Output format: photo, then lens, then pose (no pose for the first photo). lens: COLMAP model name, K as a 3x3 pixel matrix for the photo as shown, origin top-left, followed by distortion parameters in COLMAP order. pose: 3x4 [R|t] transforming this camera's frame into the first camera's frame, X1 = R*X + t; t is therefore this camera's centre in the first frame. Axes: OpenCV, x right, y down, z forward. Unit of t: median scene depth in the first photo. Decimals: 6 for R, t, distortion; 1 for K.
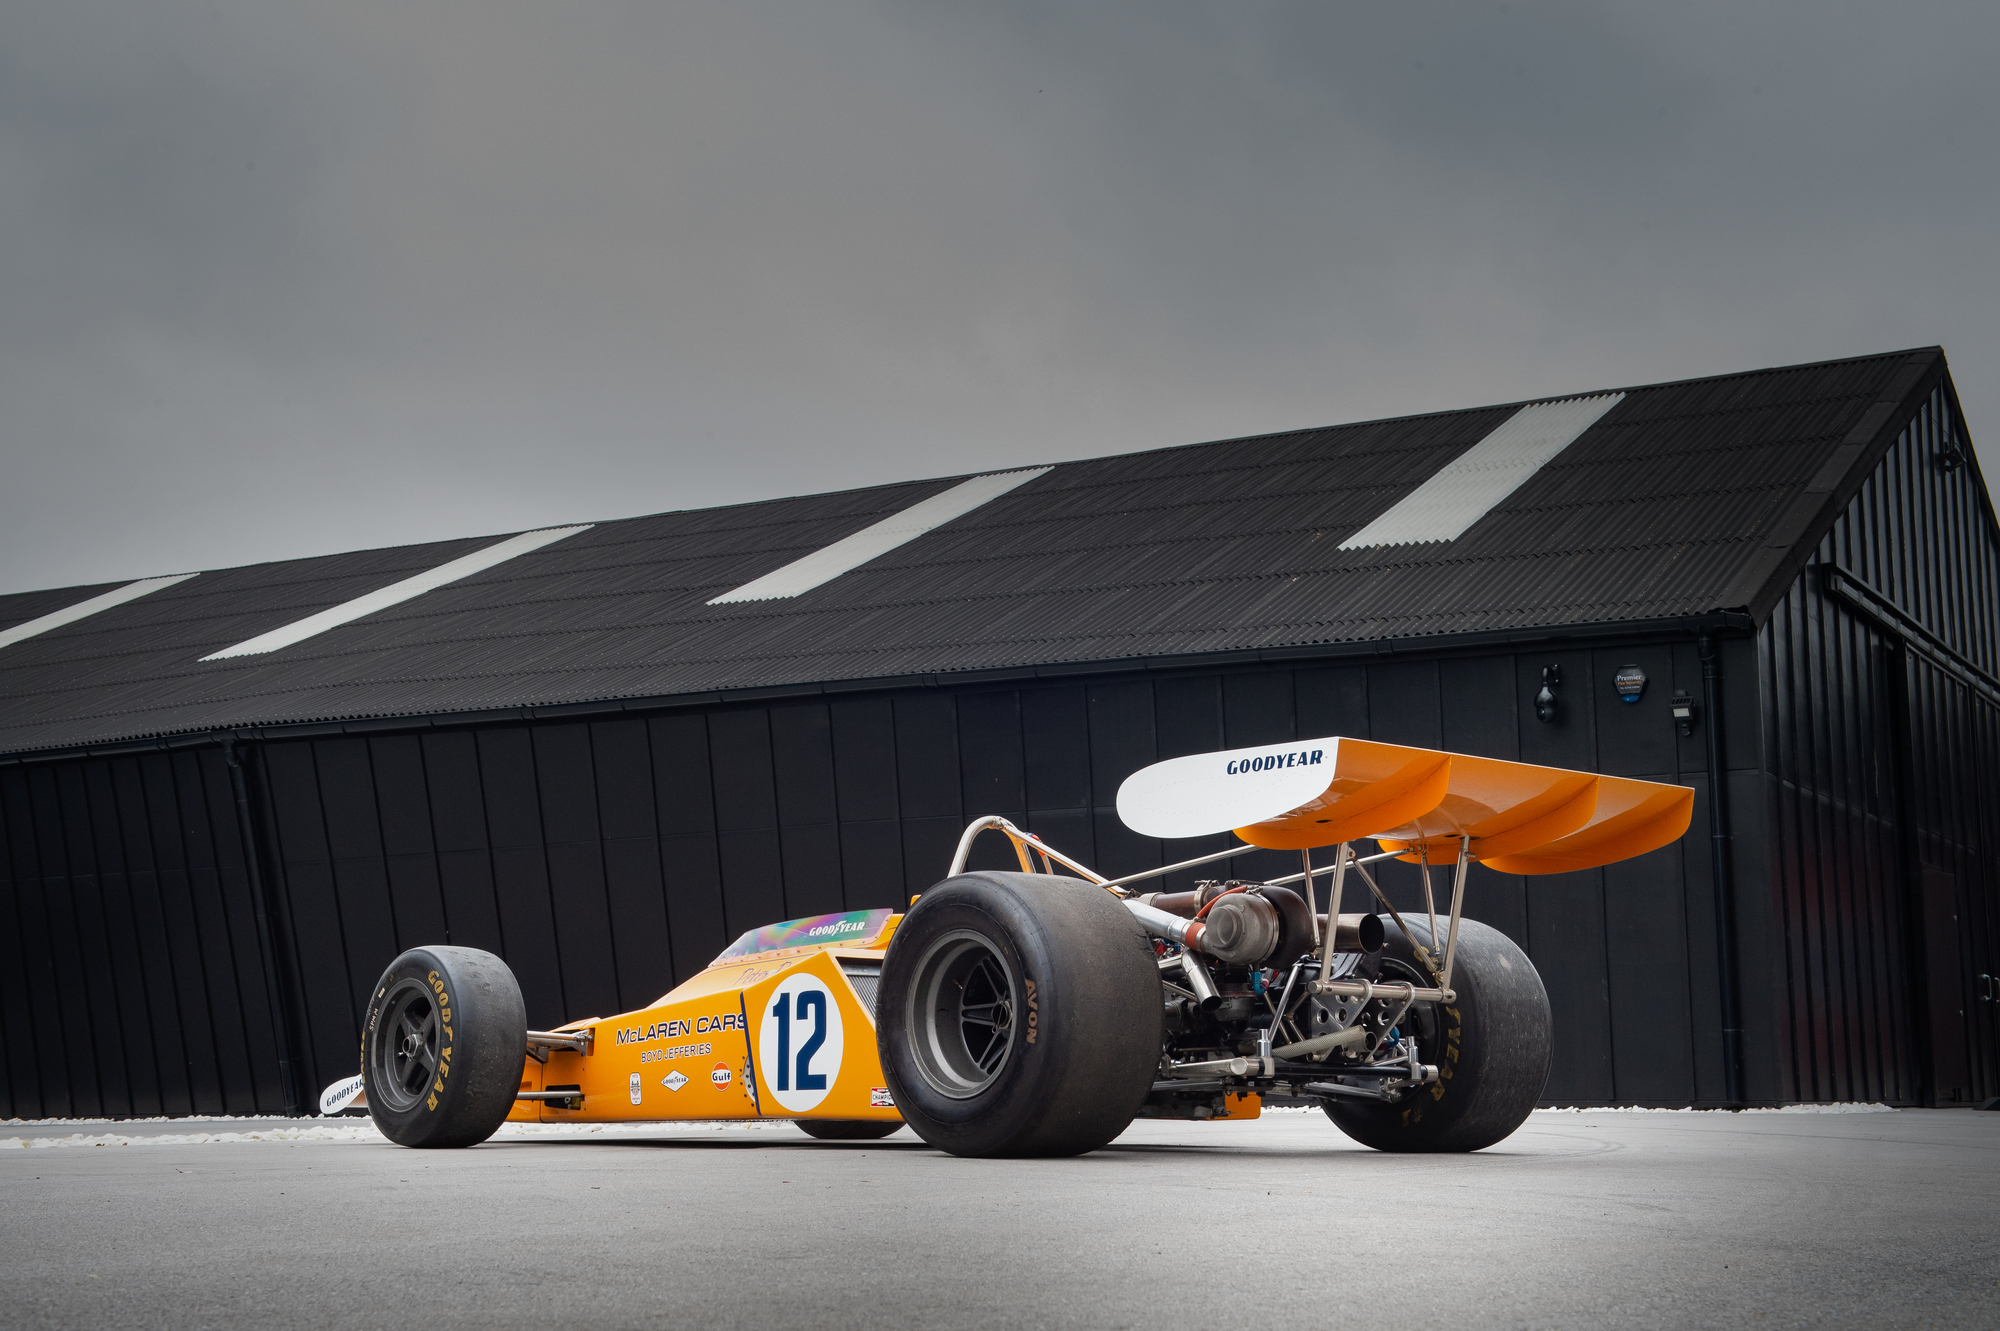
lens RADIAL K [[2793.5, 0, 1000.0], [0, 2793.5, 665.5], [0, 0, 1]] dist [0.124549, 0.065924]
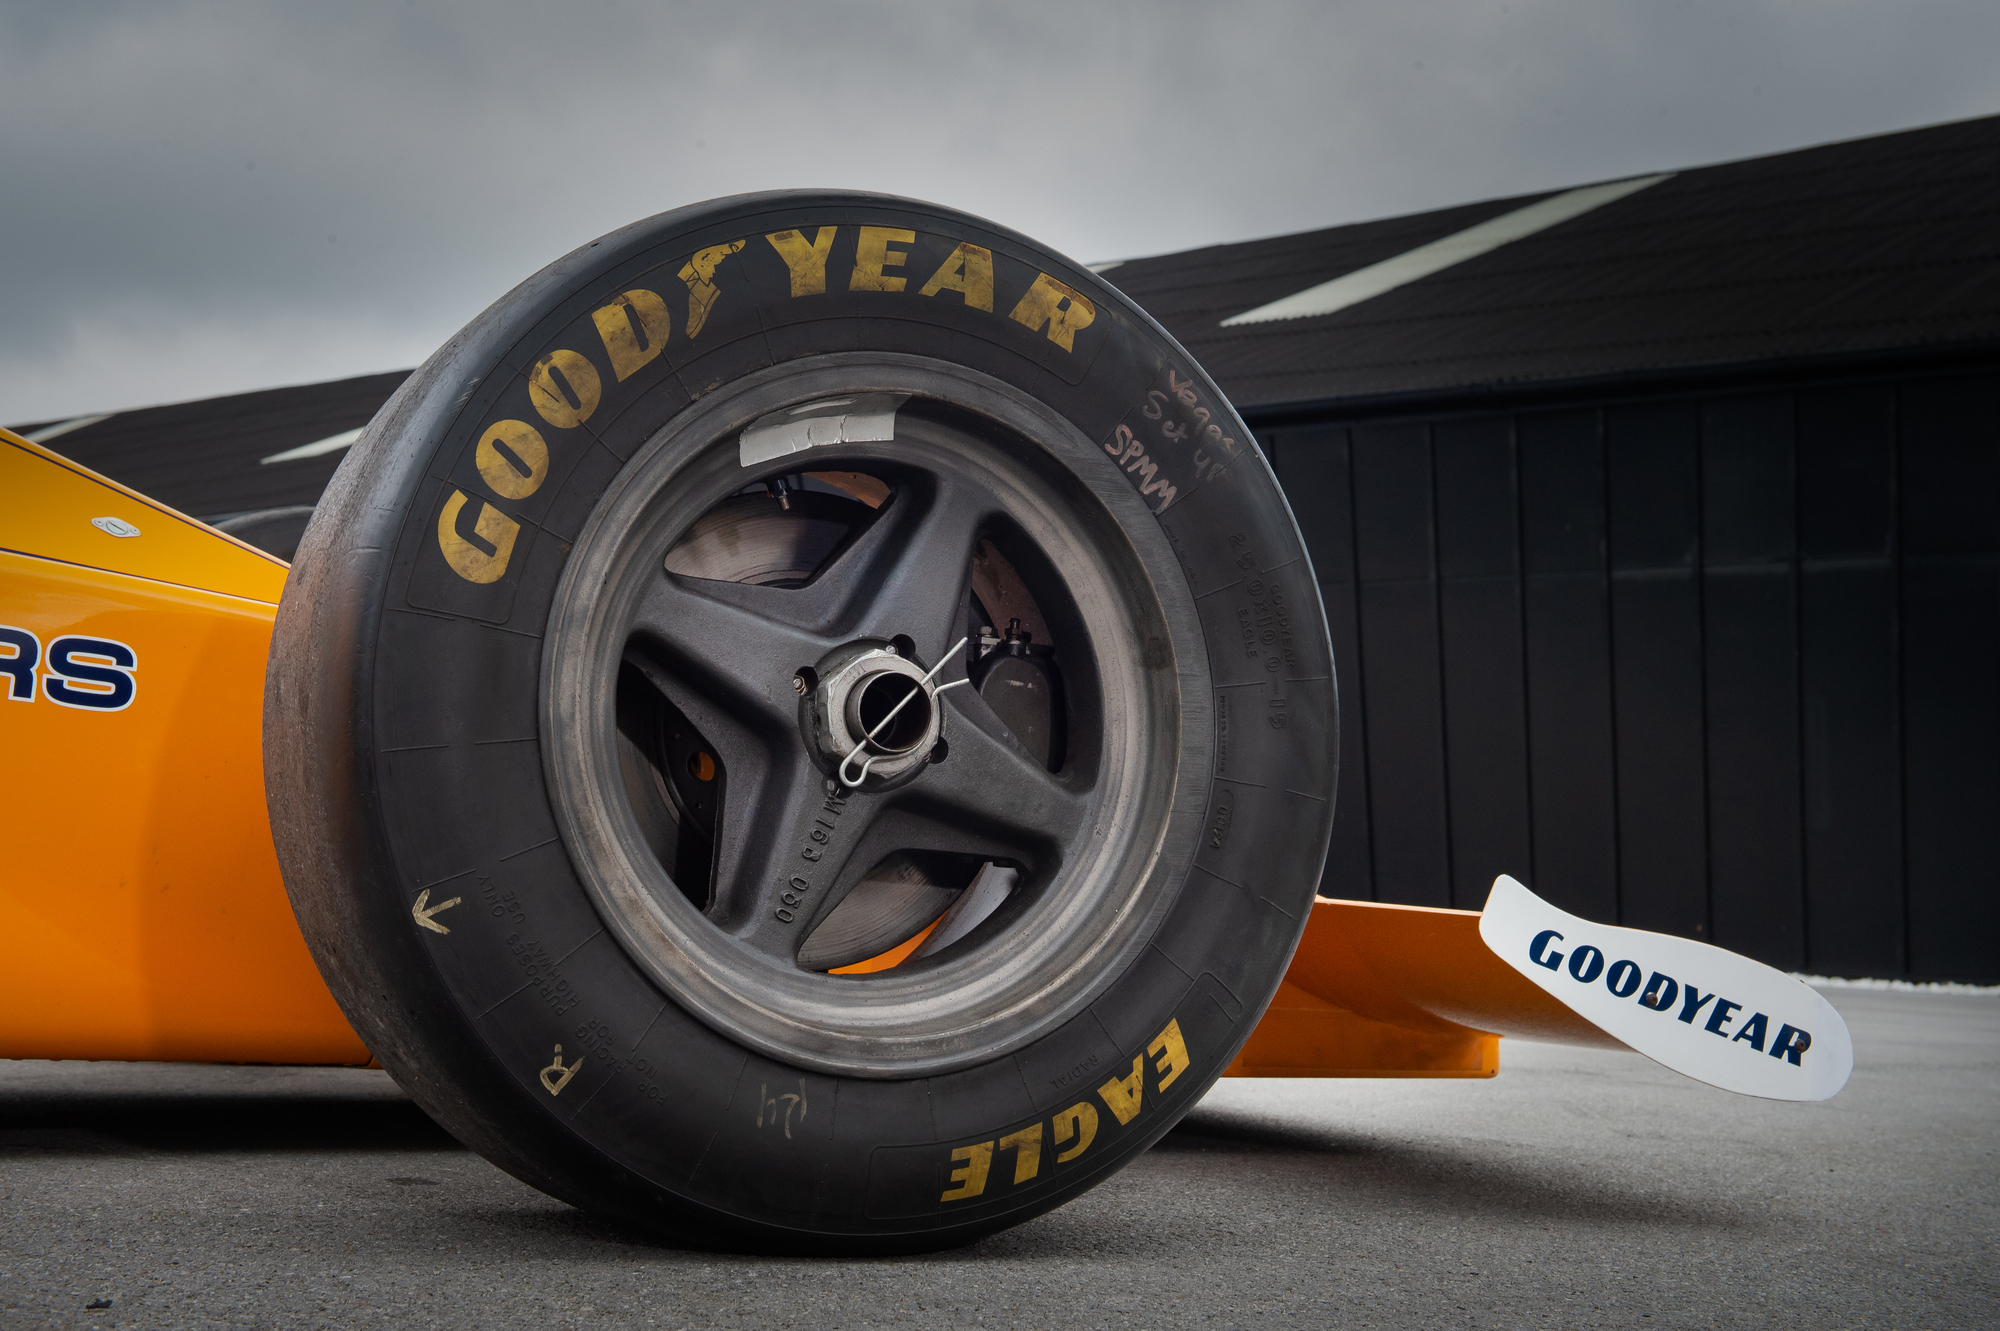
lens RADIAL K [[2793.5, 0, 1000.0], [0, 2793.5, 665.5], [0, 0, 1]] dist [0.124549, 0.065924]
pose [[0.976561, 0.030488, -0.213070, 0.011494], [-0.017367, 0.997851, 0.063187, 0.032708], [0.214539, -0.058006, 0.974992, 0.231208]]
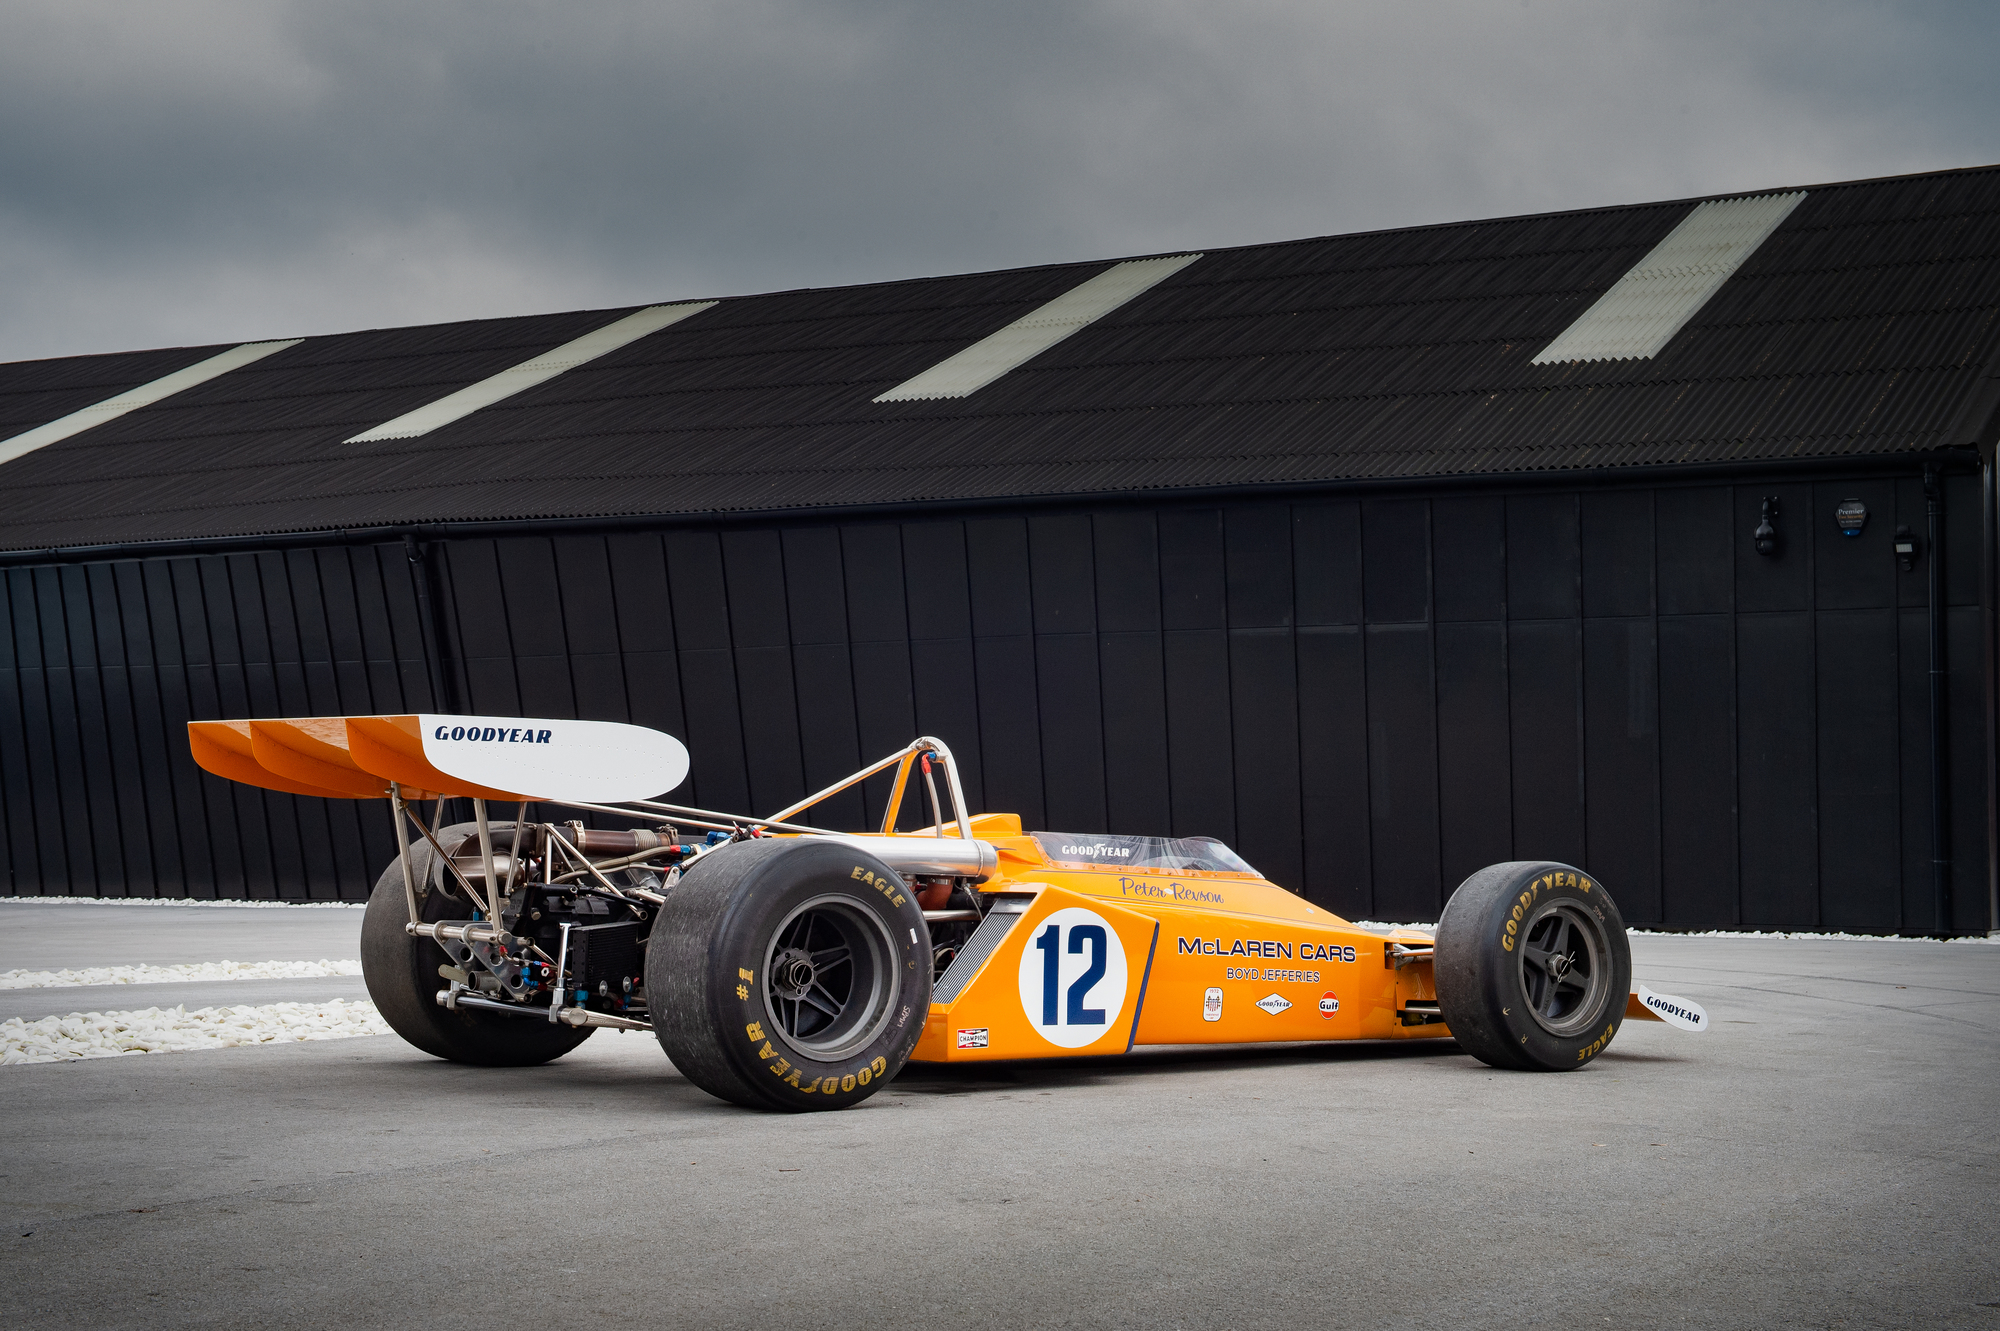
lens RADIAL K [[2950.4, 0, 1000.0], [0, 2950.4, 665.5], [0, 0, 1]] dist [0.139042, -0.022725]
pose [[0.999878, 0.015301, 0.003110, -0.074786], [-0.015520, 0.995718, 0.091131, -0.030156], [-0.001702, -0.091168, 0.995834, -0.060792]]
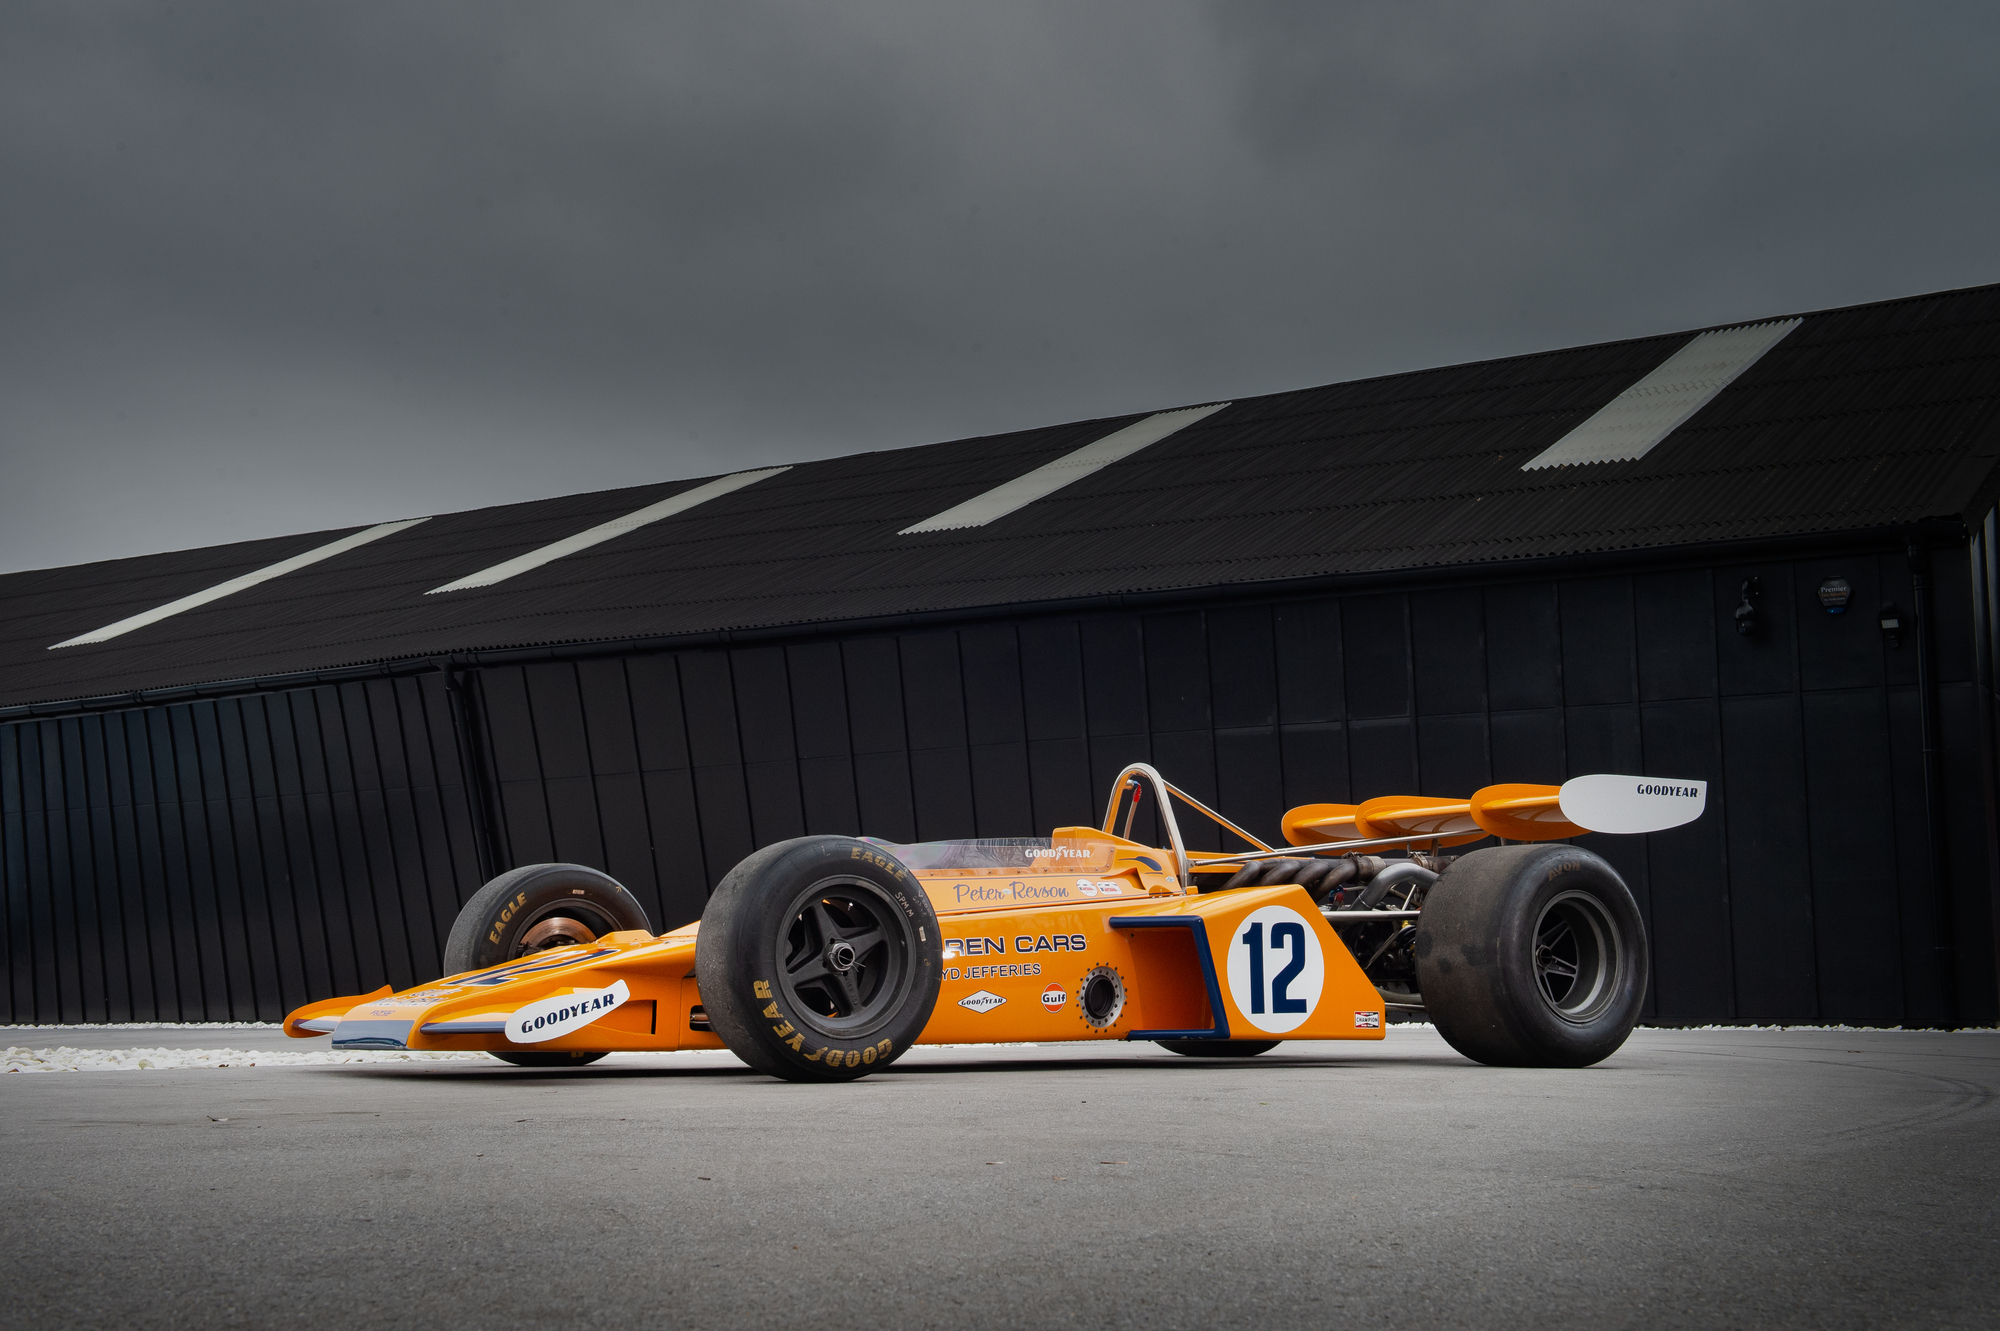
lens RADIAL K [[2520.0, 0, 1000.0], [0, 2520.0, 665.5], [0, 0, 1]] dist [0.102428, 0.007302]
pose [[0.997825, -0.004501, -0.065761, -0.007157], [0.005769, 0.999801, 0.019105, 0.011071], [0.065662, -0.019443, 0.997653, 0.084875]]
